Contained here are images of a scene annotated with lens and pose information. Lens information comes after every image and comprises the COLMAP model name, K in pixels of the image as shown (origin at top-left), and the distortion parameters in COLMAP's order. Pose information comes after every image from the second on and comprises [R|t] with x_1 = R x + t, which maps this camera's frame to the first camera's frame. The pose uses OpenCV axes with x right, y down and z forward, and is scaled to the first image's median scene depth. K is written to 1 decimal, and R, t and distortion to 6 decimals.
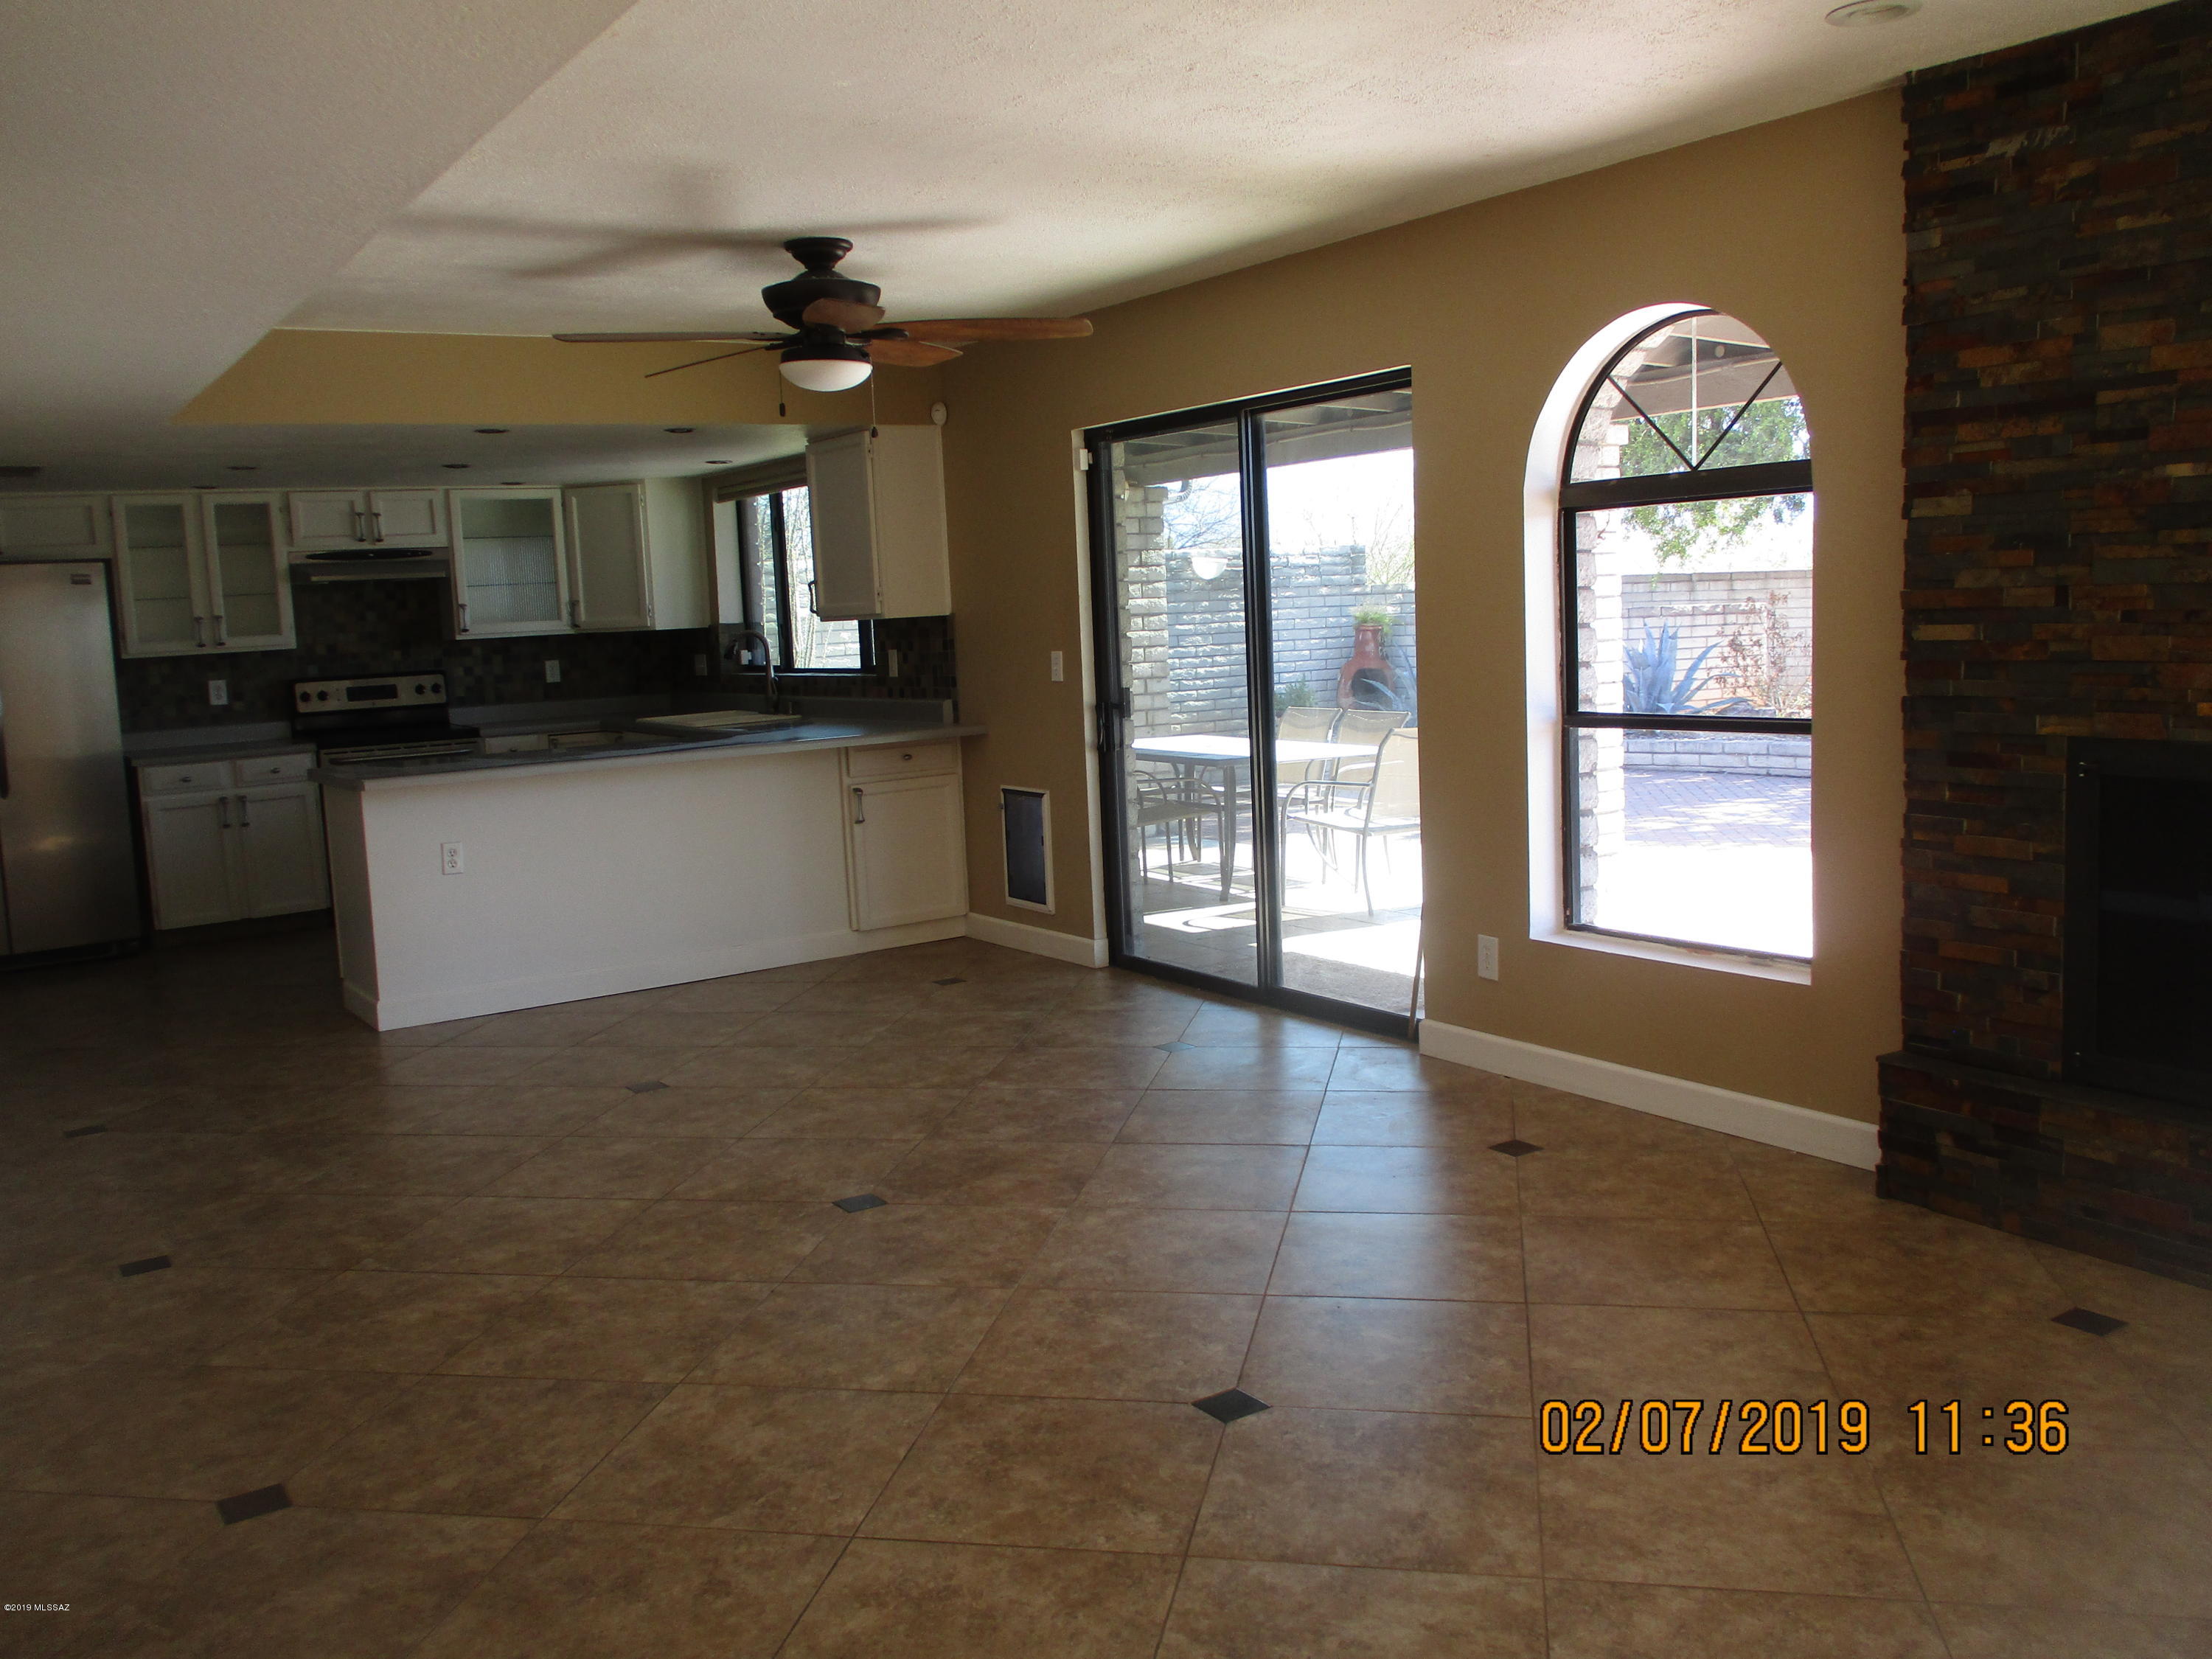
lens RADIAL K [[1845.7, 0, 1127.9], [0, 1845.7, 751.1], [0, 0, 1]] dist [-0.020568, 0.002240]
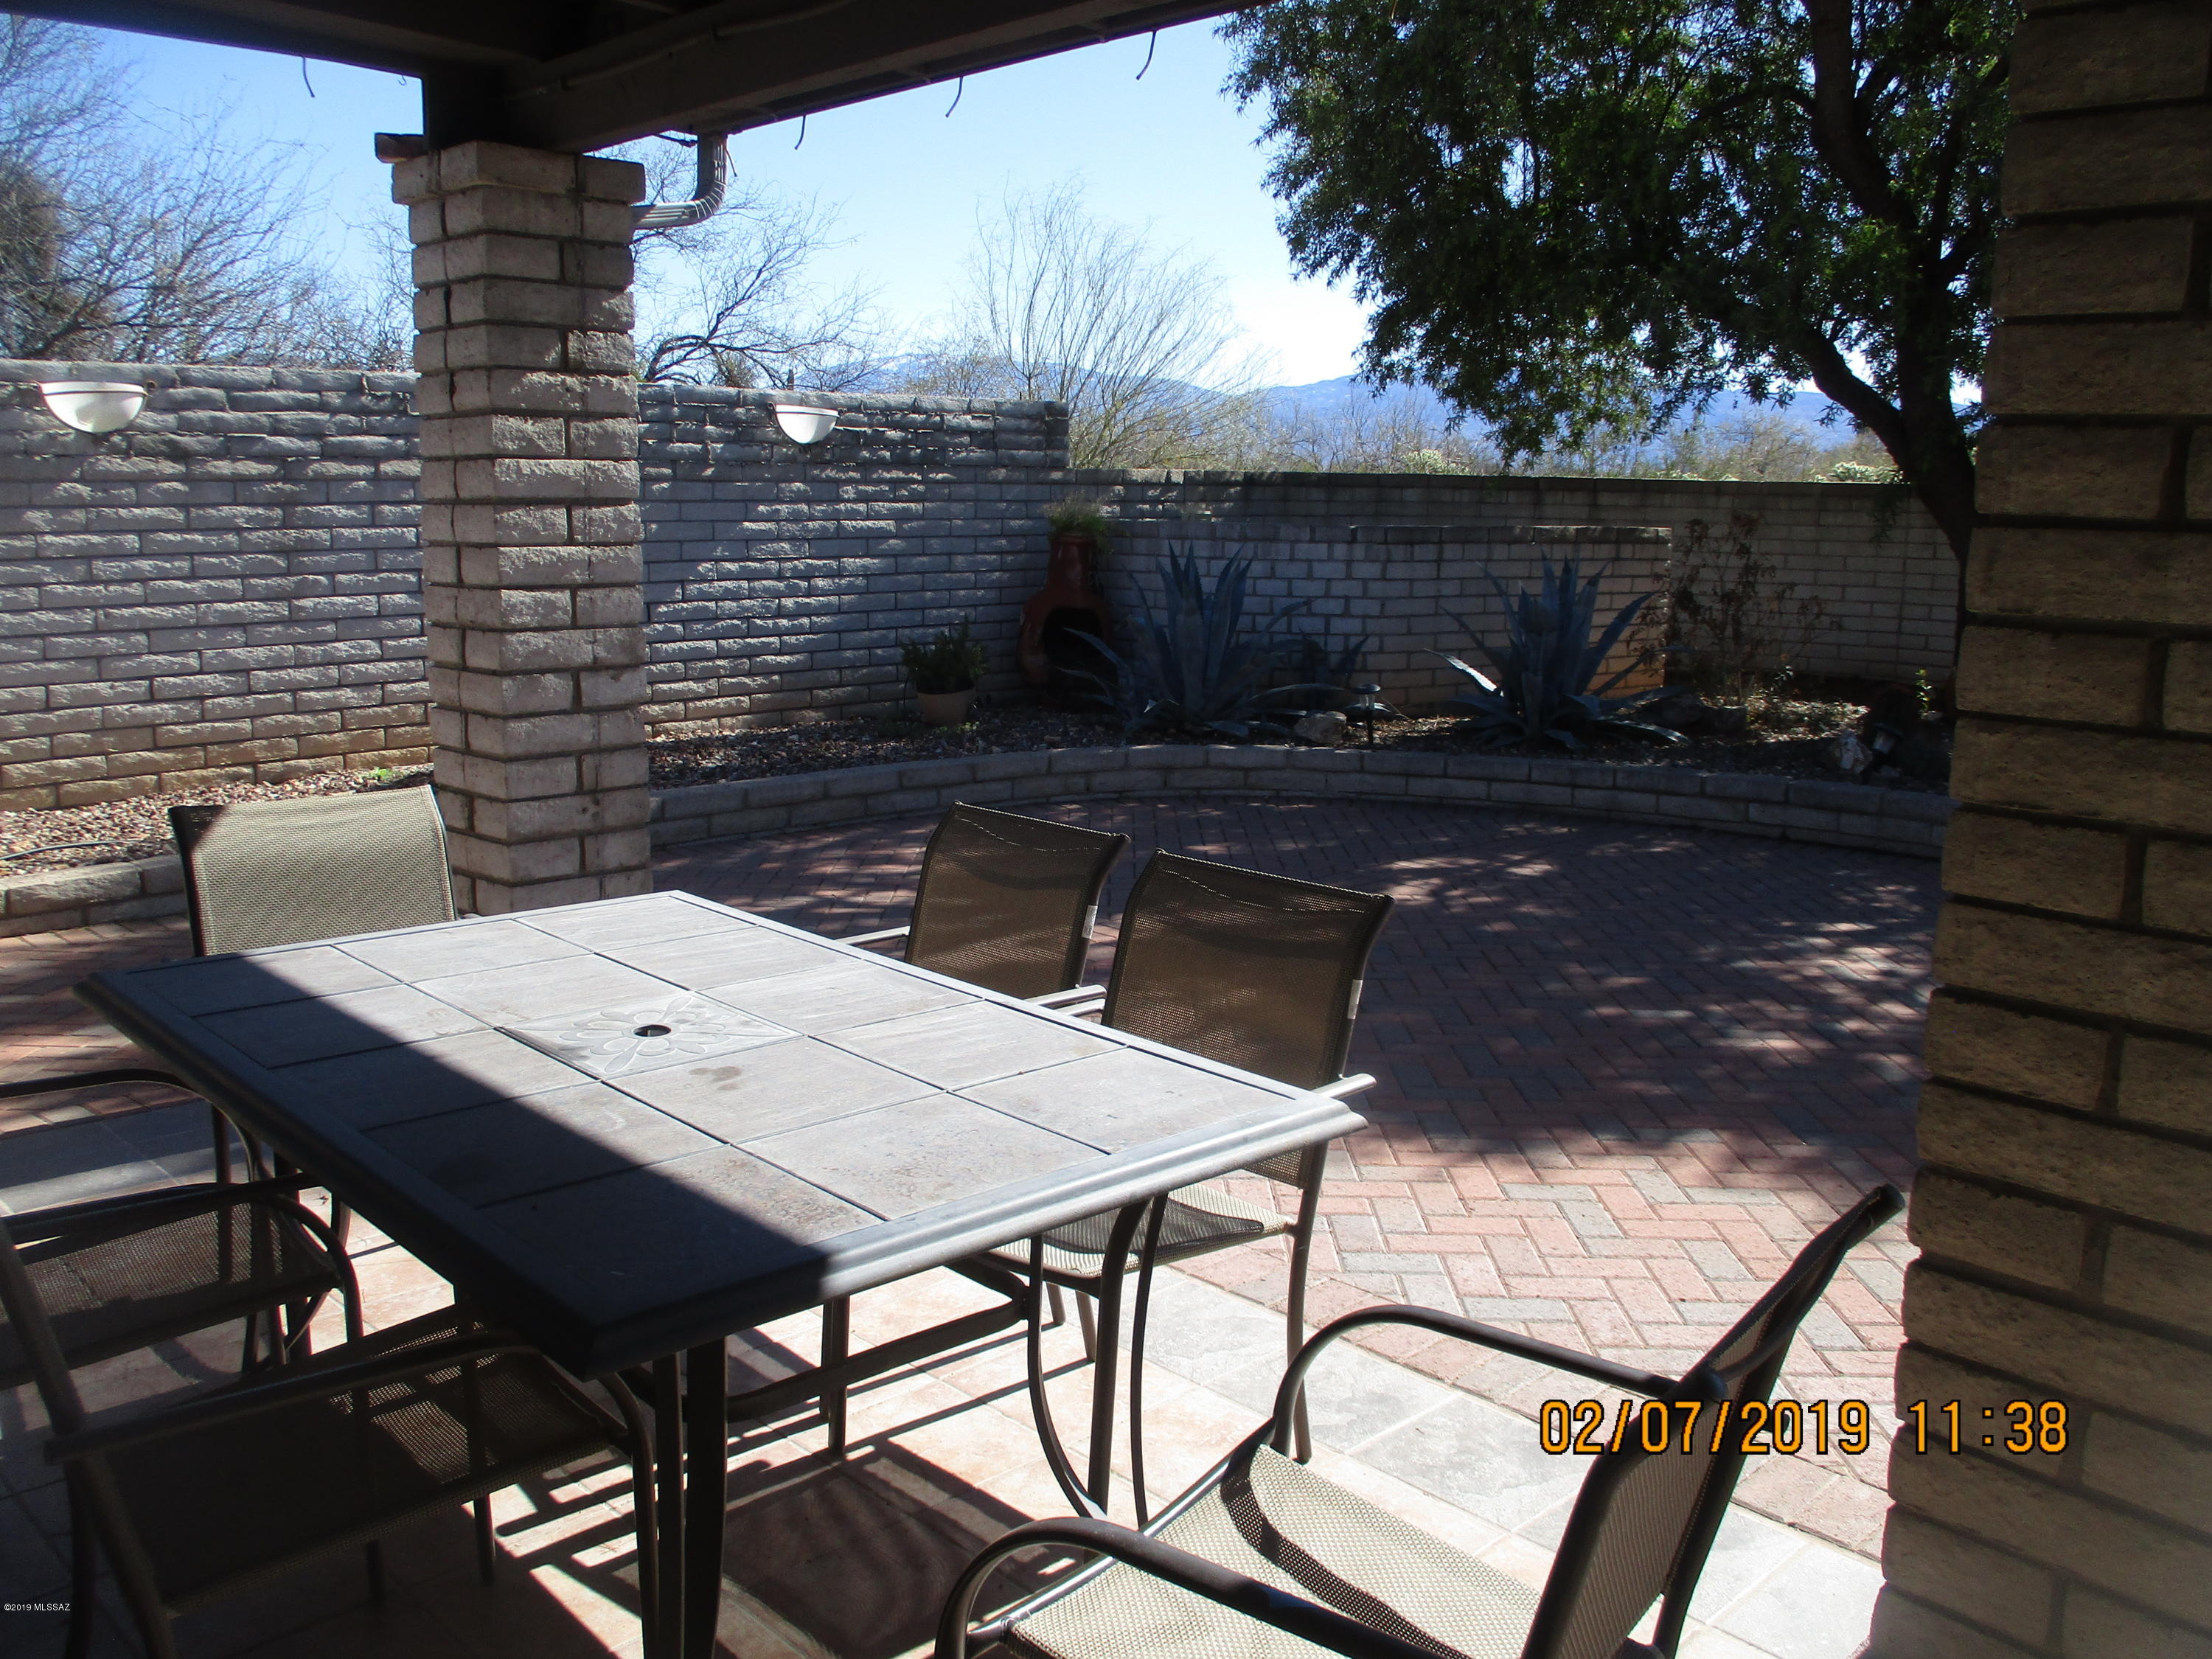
lens RADIAL K [[1845.7, 0, 1119.0], [0, 1845.7, 812.4], [0, 0, 1]] dist [-0.020568, 0.002240]
pose [[0.981457, 0.017168, 0.190910, 0.059749], [-0.034447, 0.995563, 0.087560, -0.059627], [-0.188560, -0.092513, 0.977694, 0.759283]]
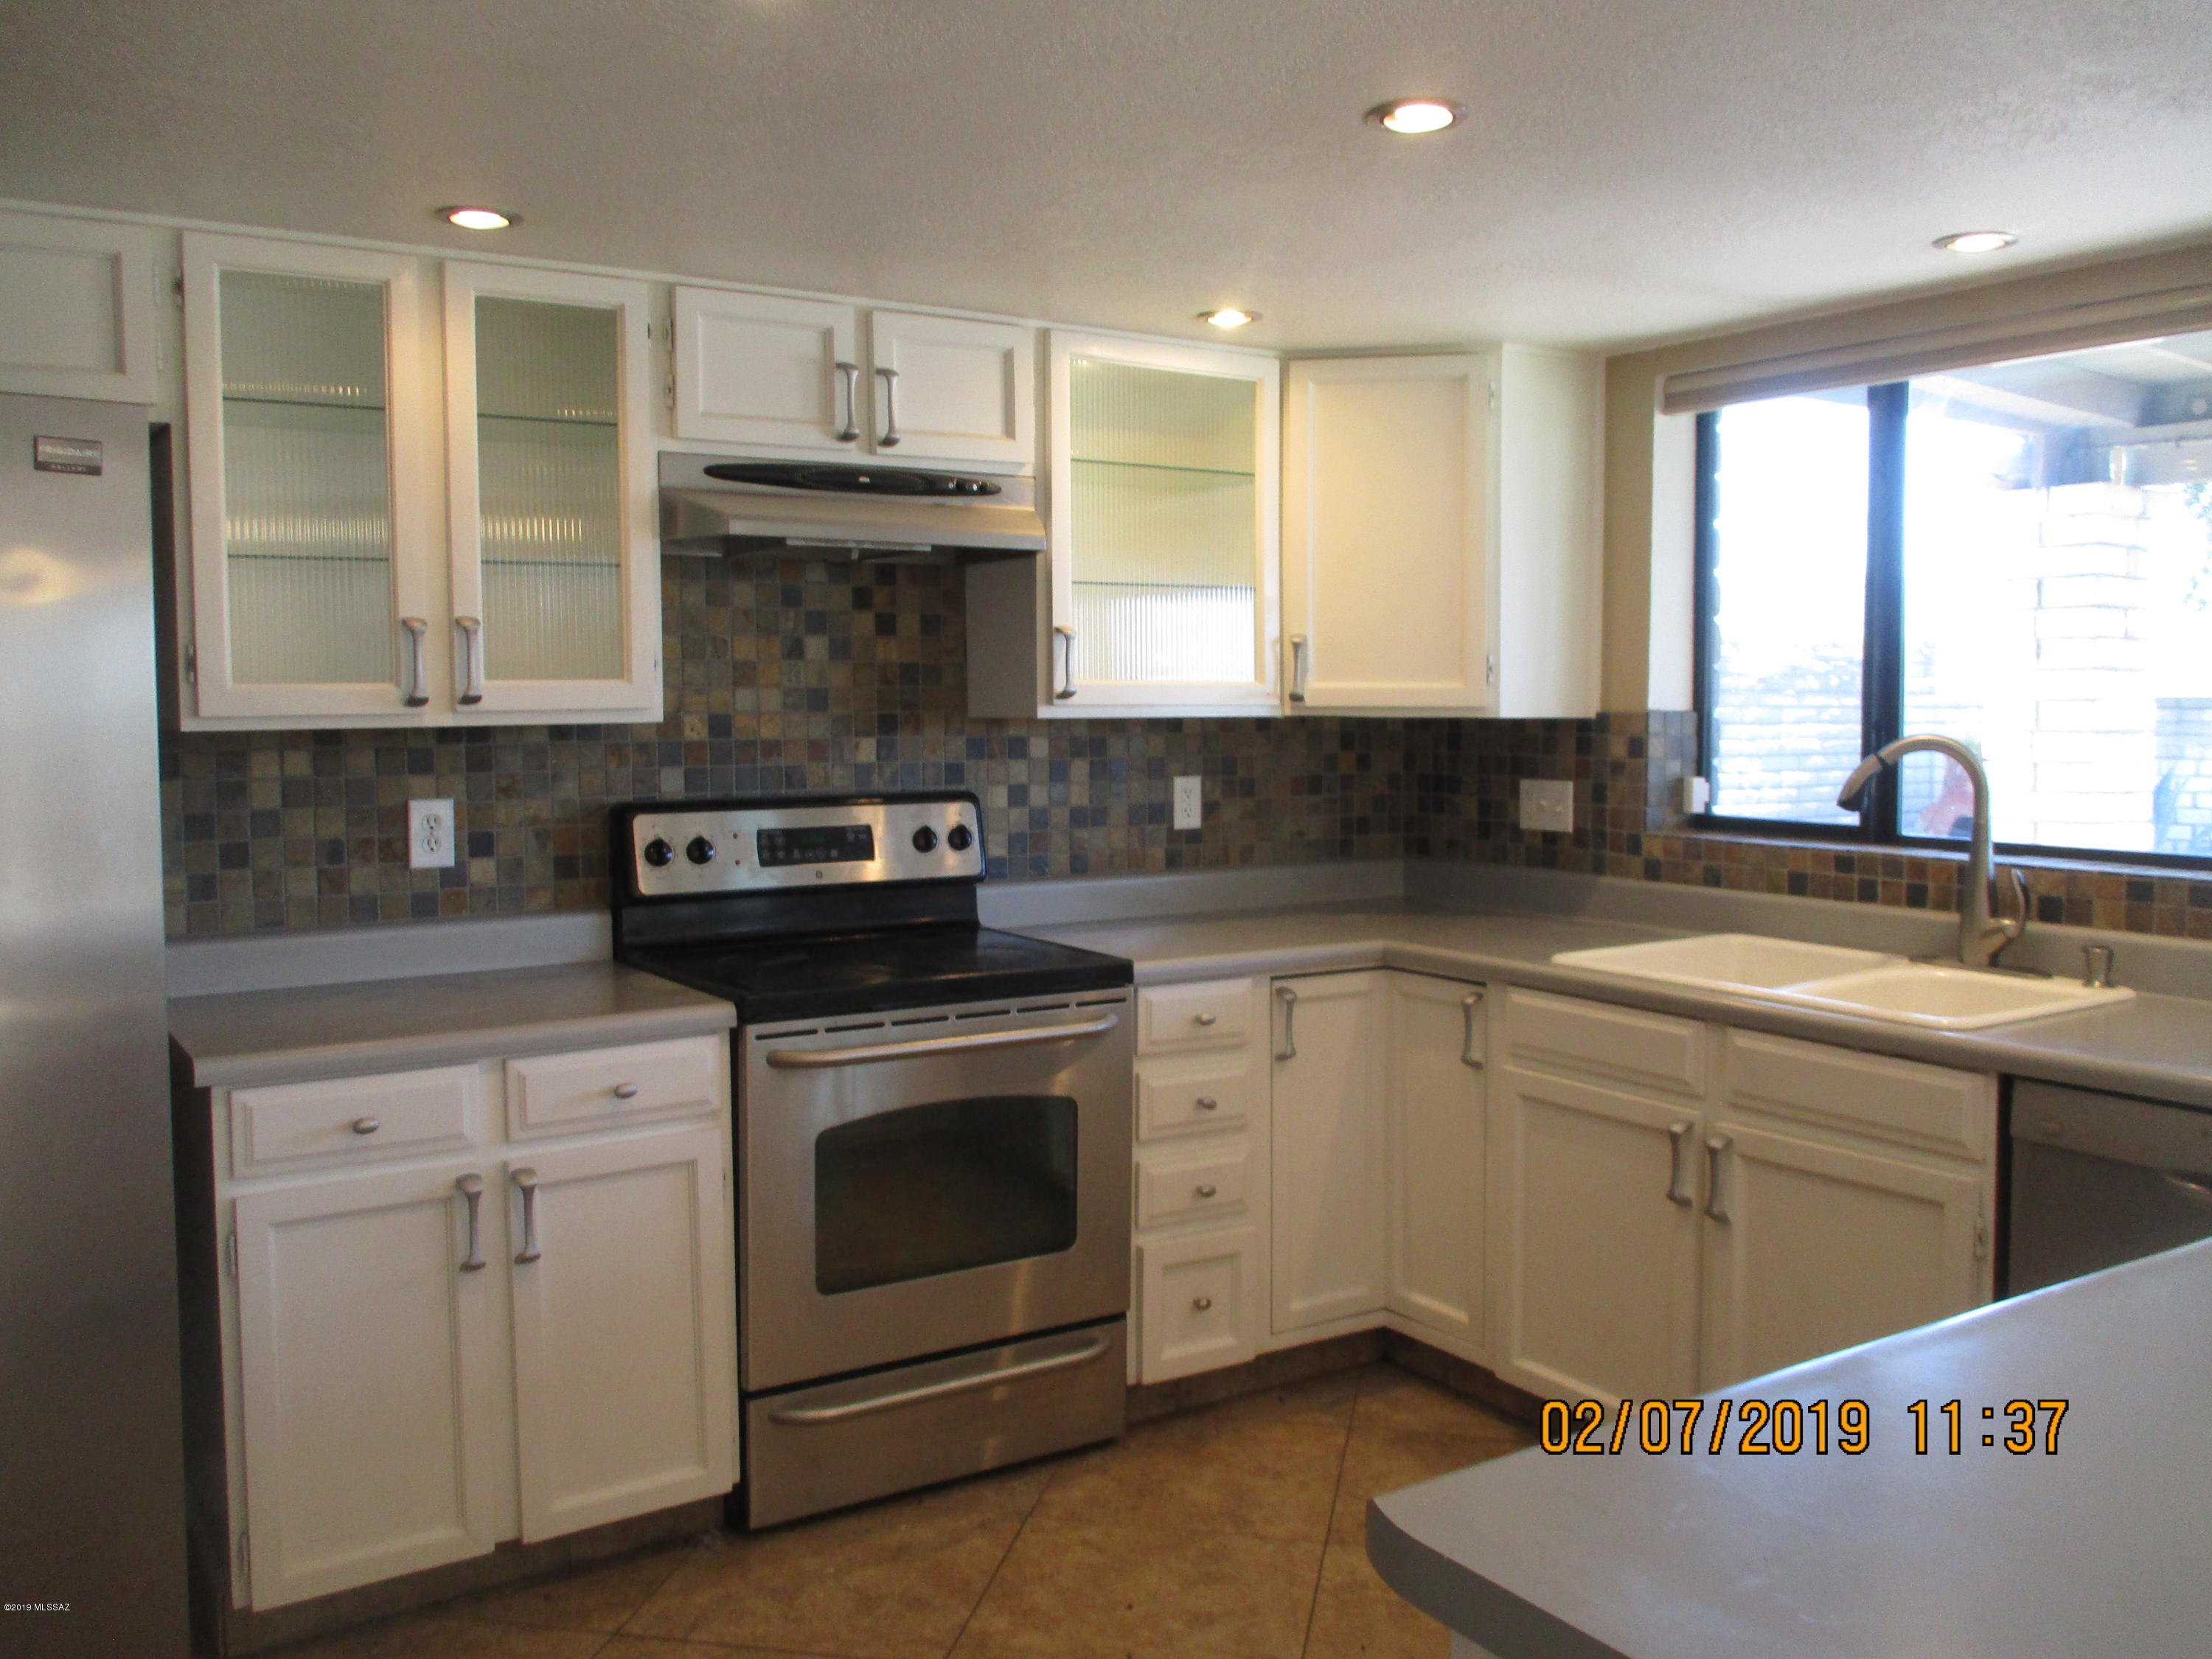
lens RADIAL K [[1845.7, 0, 1110.8], [0, 1845.7, 782.0], [0, 0, 1]] dist [-0.020568, 0.002240]
pose [[0.998618, 0.051036, -0.012547, -0.339384], [-0.051442, 0.998081, -0.034459, -0.034270], [0.010764, 0.035057, 0.999327, 0.605935]]
